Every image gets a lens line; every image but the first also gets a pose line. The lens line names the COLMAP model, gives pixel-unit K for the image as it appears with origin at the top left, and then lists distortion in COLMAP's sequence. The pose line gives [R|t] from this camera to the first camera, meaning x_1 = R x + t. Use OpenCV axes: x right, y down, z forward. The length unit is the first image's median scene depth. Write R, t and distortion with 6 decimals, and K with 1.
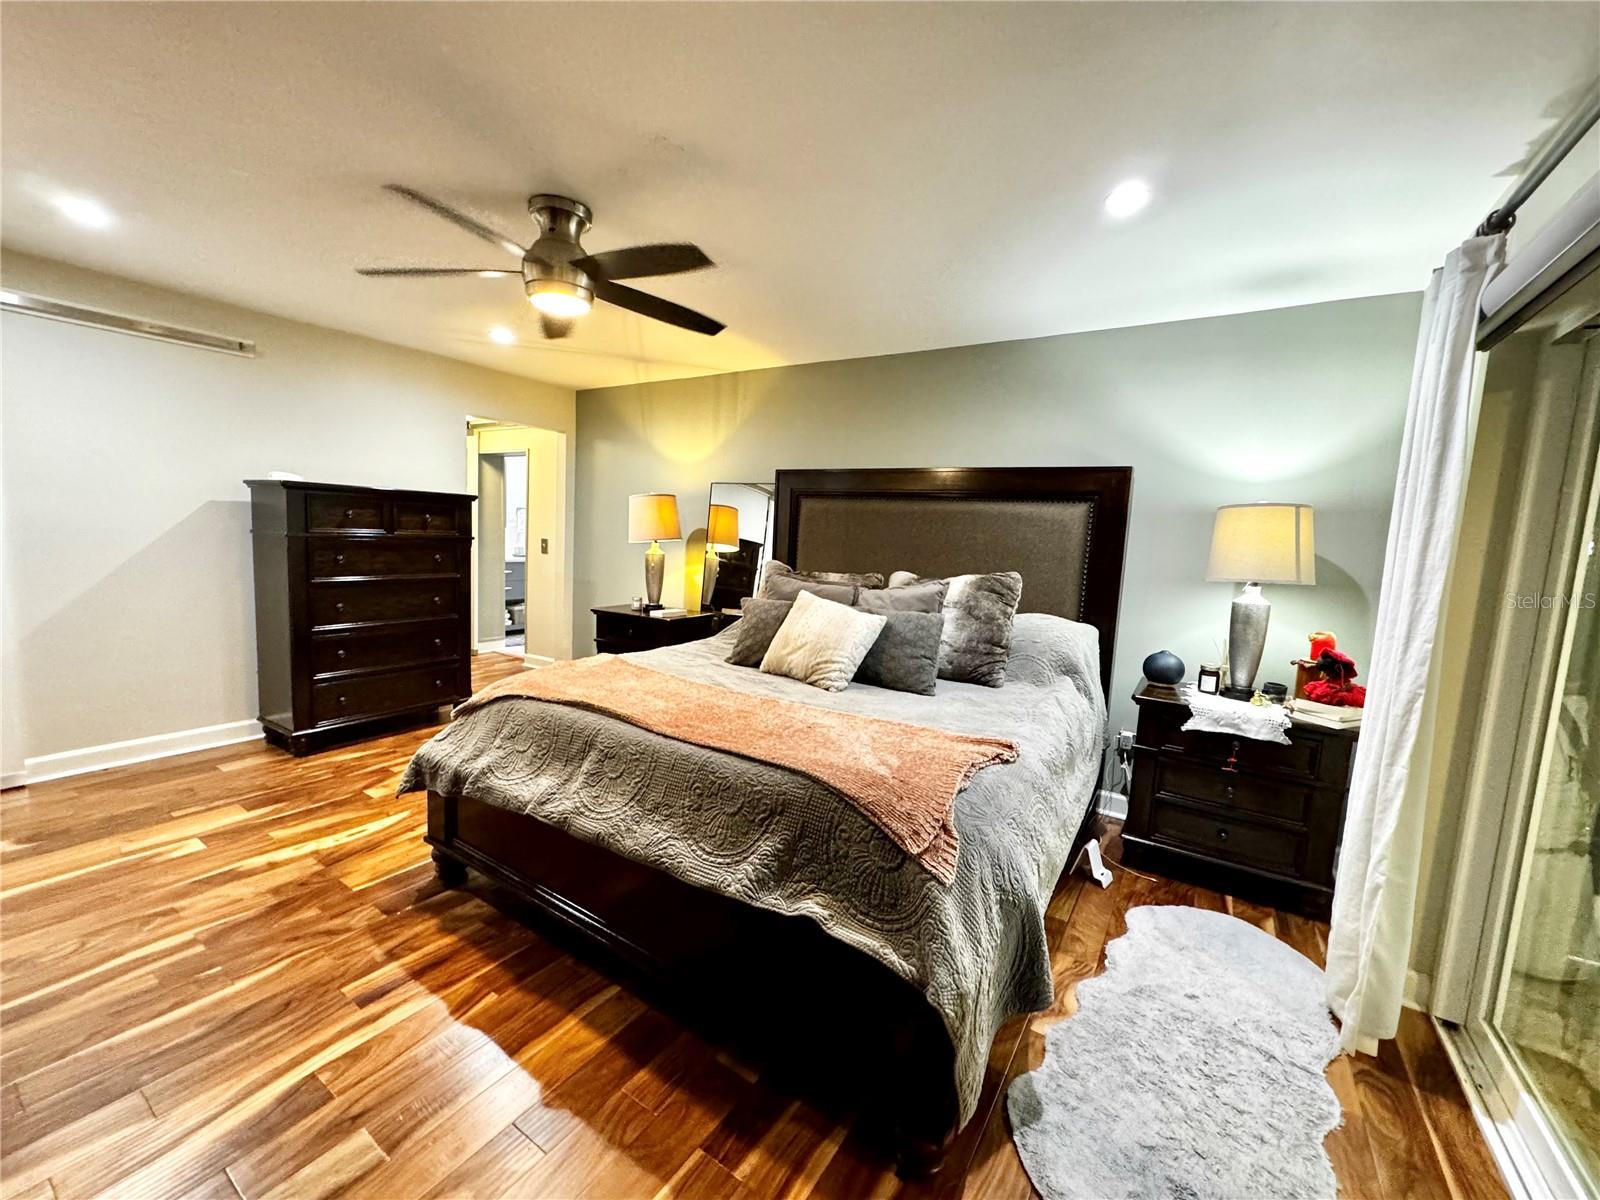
lens RADIAL K [[642.4, 0, 798.6], [0, 642.4, 596.4], [0, 0, 1]] dist [-0.002880, 0.001215]
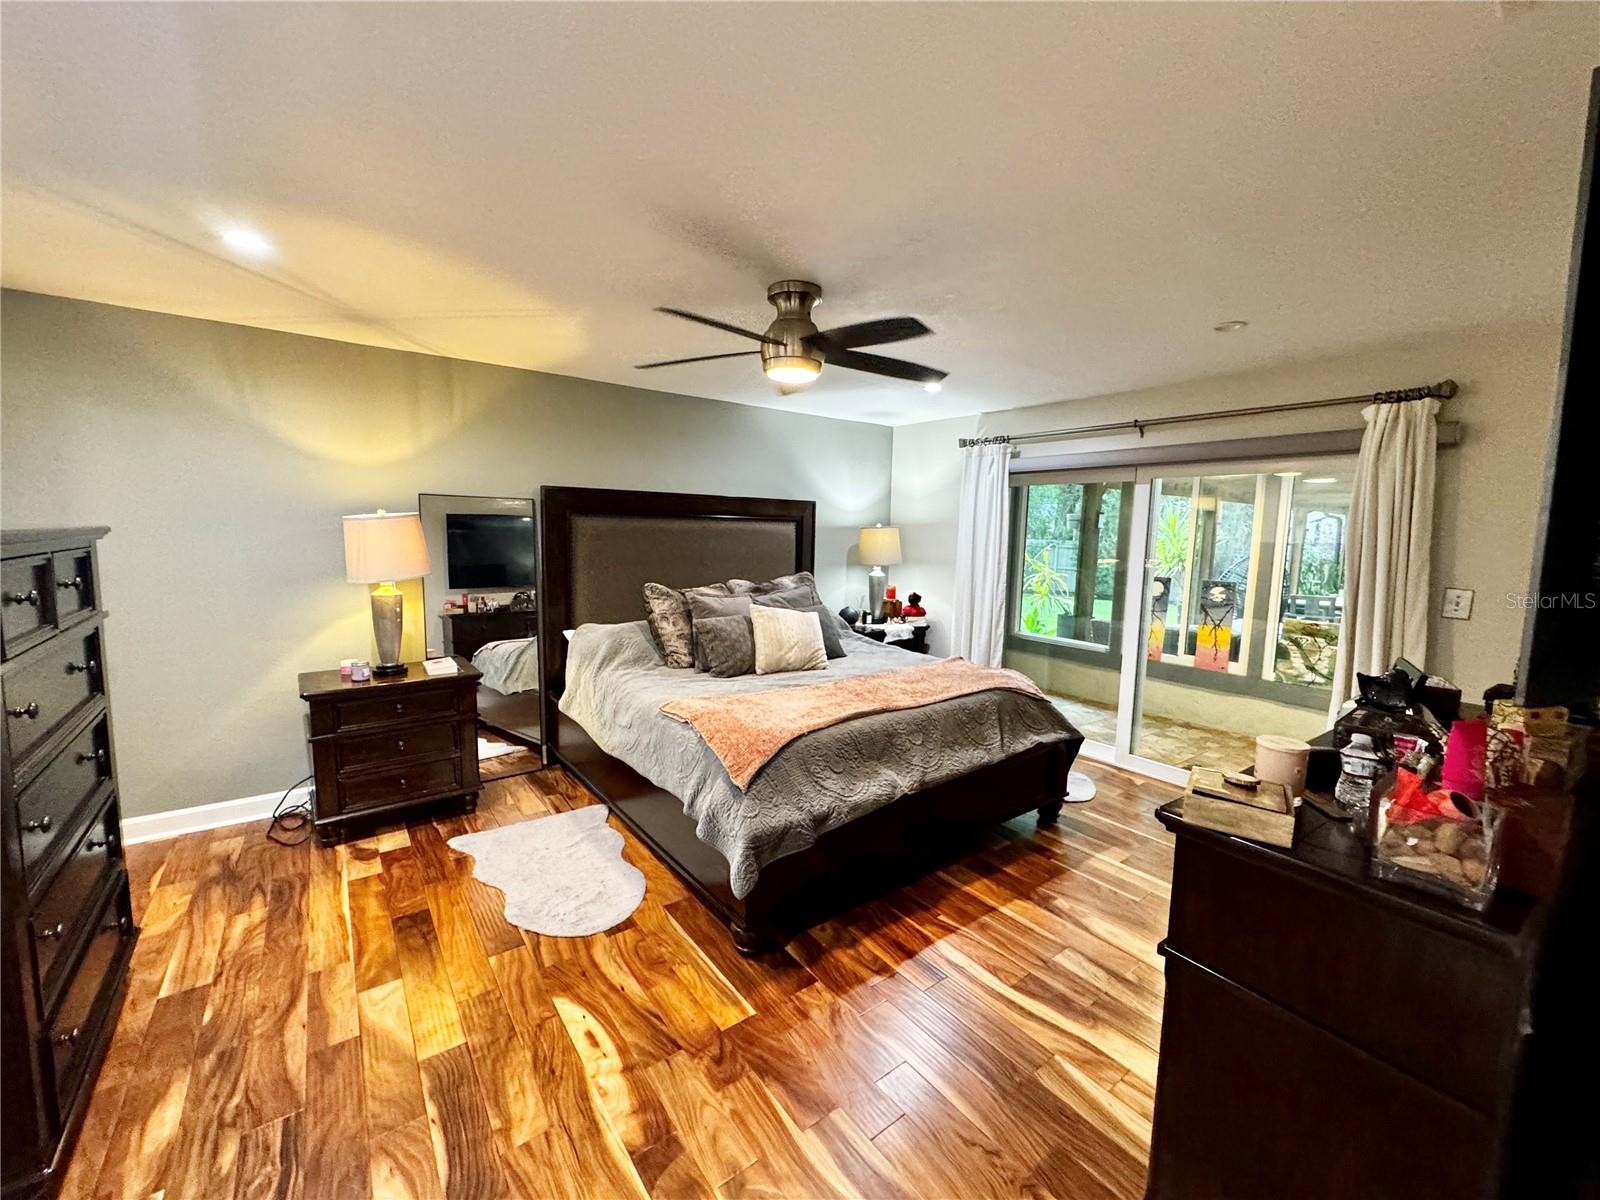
lens RADIAL K [[642.4, 0, 801.8], [0, 642.4, 597.5], [0, 0, 1]] dist [-0.002880, 0.001215]
pose [[0.336259, -0.142148, 0.930980, -1.331108], [0.092552, 0.988746, 0.117539, -0.190181], [-0.937211, 0.046640, 0.345631, 0.576842]]
